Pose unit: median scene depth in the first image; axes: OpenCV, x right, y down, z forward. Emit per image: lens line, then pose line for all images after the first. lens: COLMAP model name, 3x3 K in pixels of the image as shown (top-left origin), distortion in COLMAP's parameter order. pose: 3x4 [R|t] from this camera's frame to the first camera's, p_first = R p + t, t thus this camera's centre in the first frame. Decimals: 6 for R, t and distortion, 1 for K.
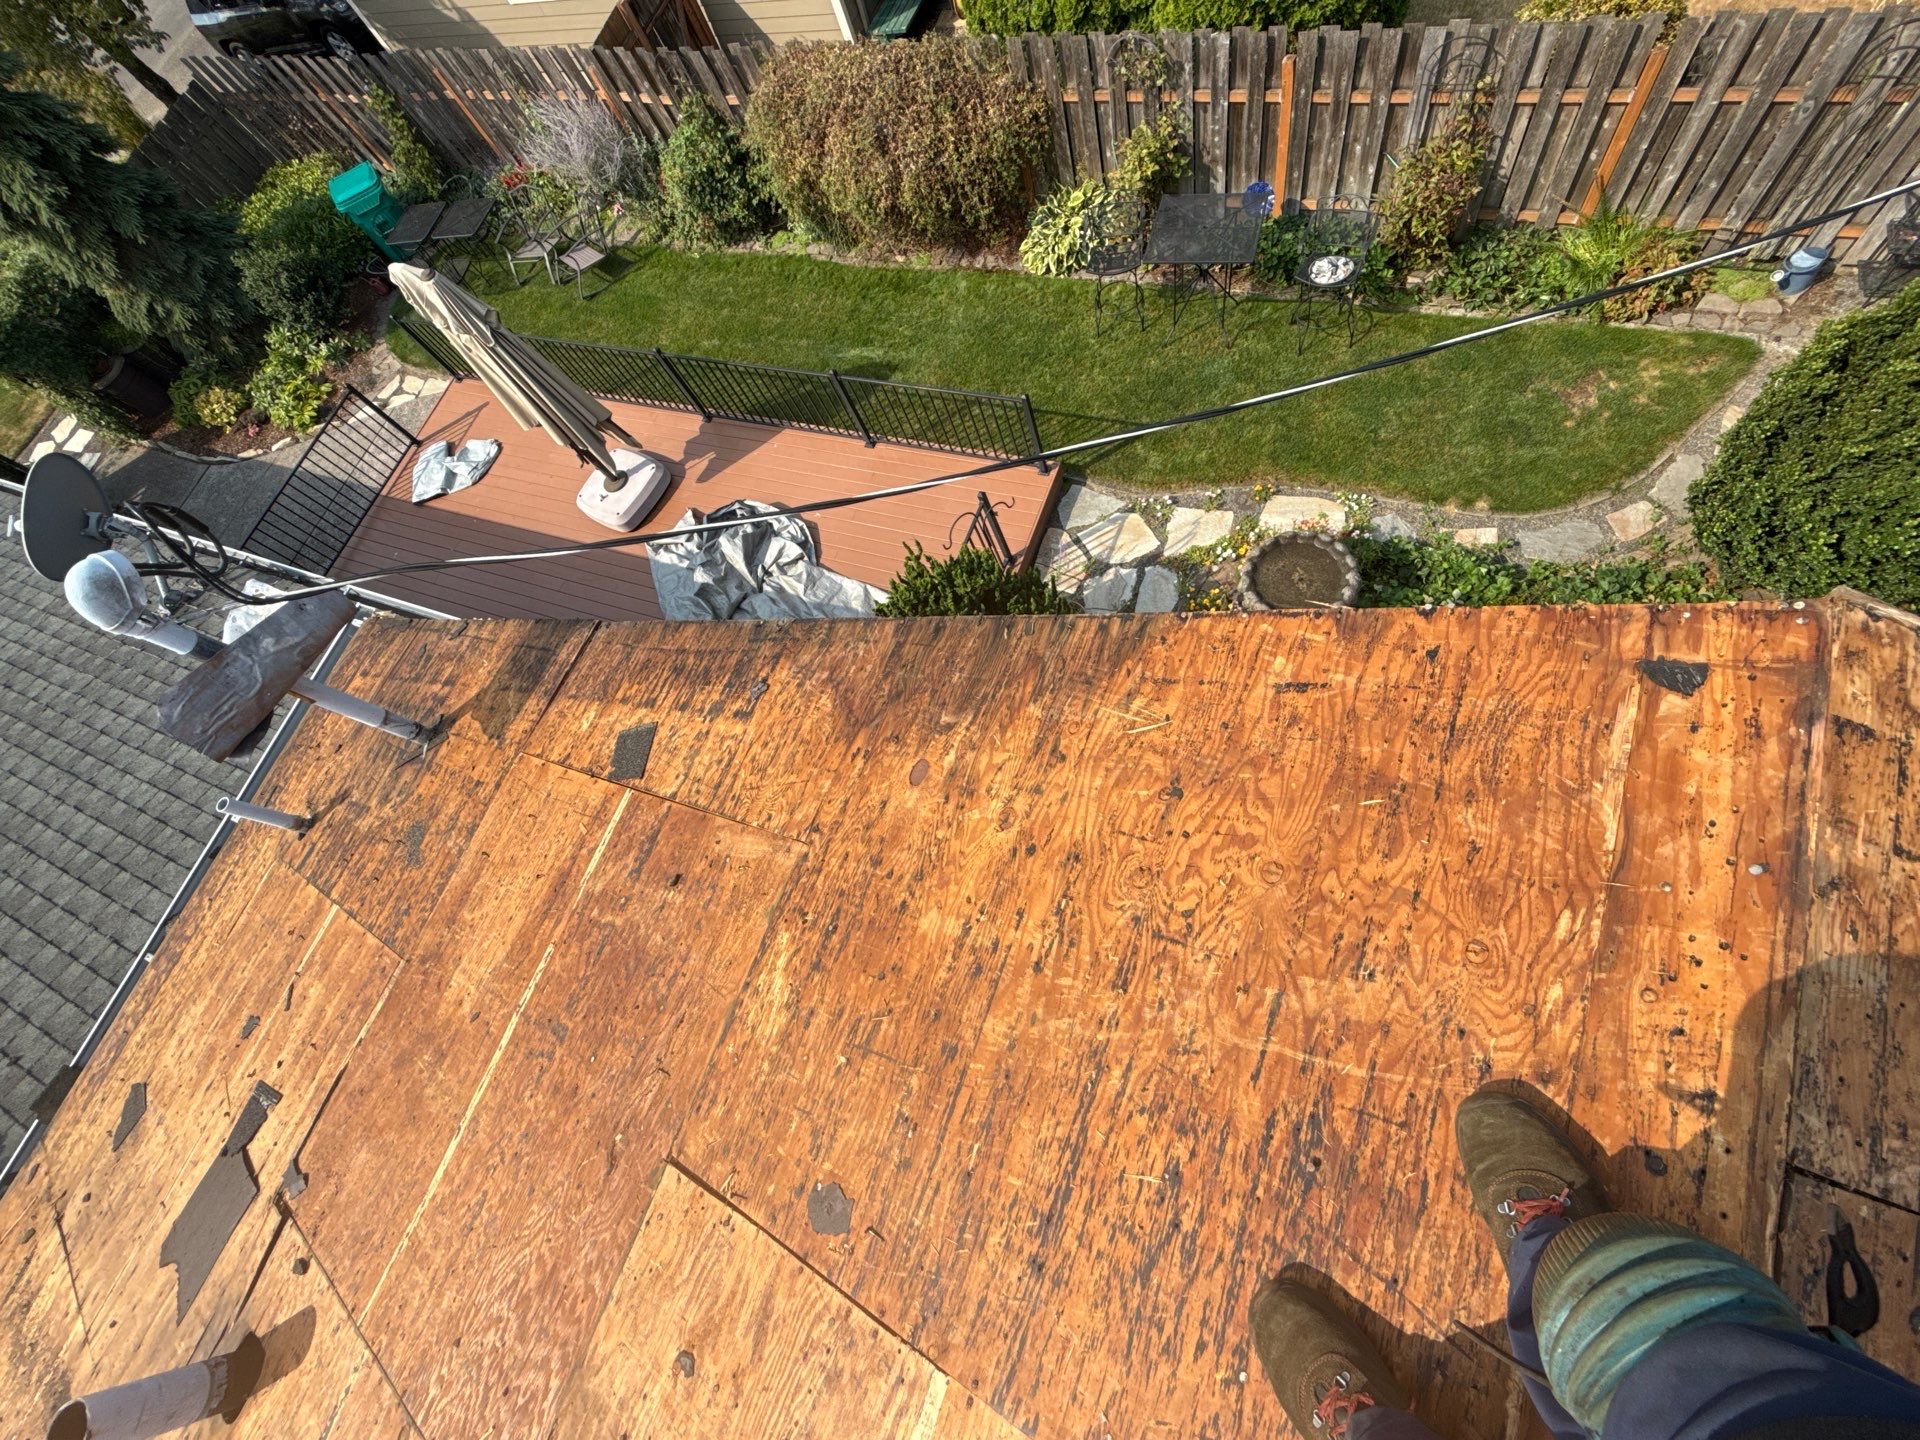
lens RADIAL K [[821.1, 0, 962.8], [0, 821.1, 747.4], [0, 0, 1]] dist [-0.001495, -0.000446]
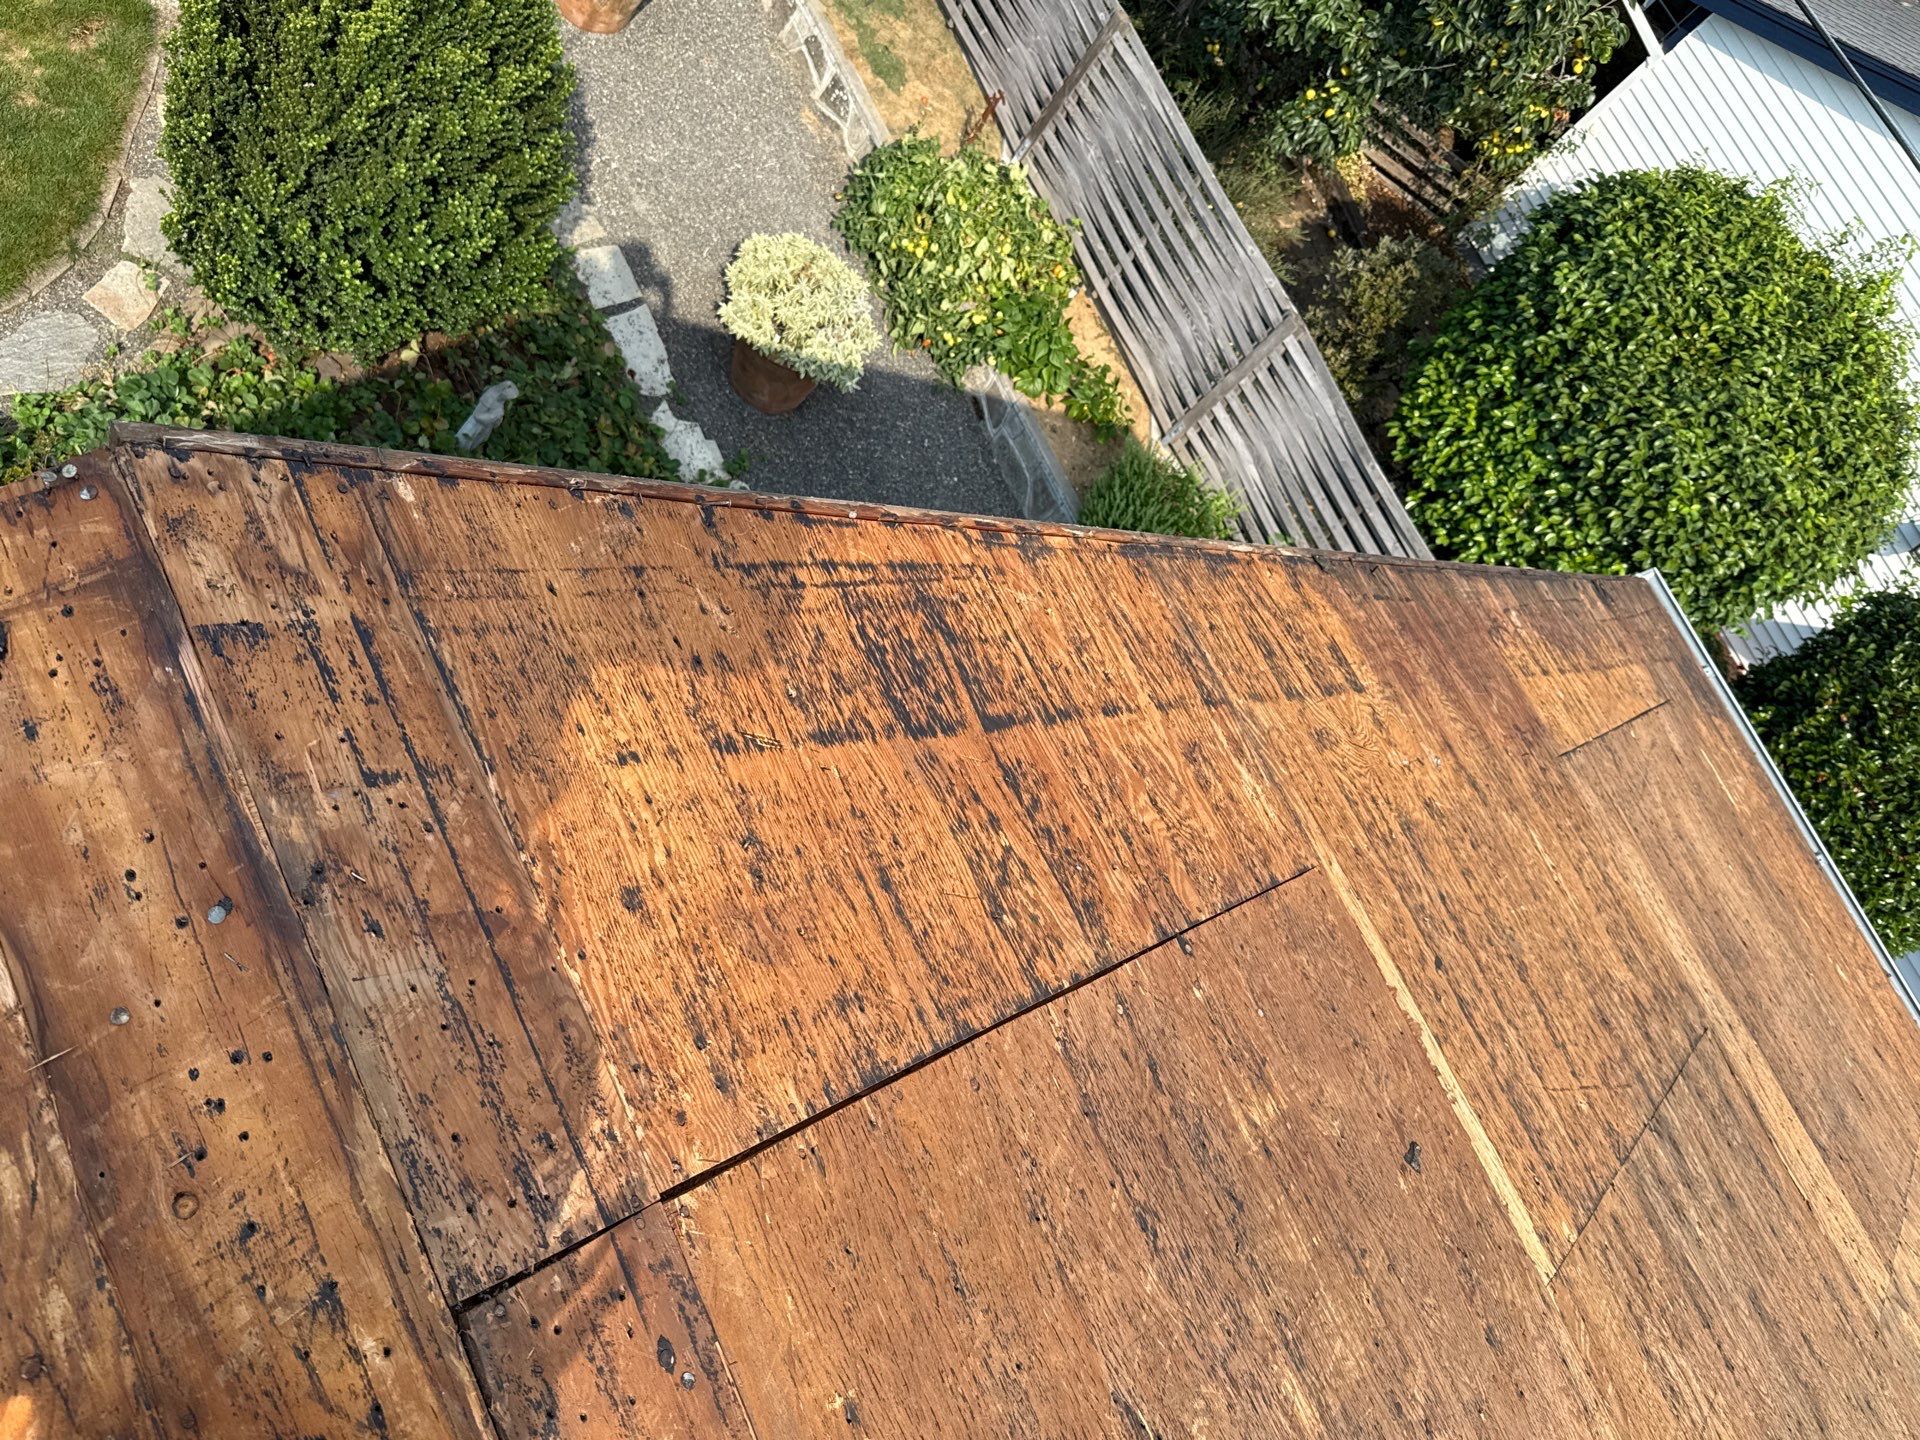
lens RADIAL K [[1319.9, 0, 960.0], [0, 1319.9, 720.0], [0, 0, 1]] dist [-0.007817, -0.001769]
pose [[0.443219, -0.466011, 0.765761, 0.506158], [0.430871, 0.859848, 0.273883, -0.002384], [-0.786071, 0.208554, 0.581892, -0.014419]]
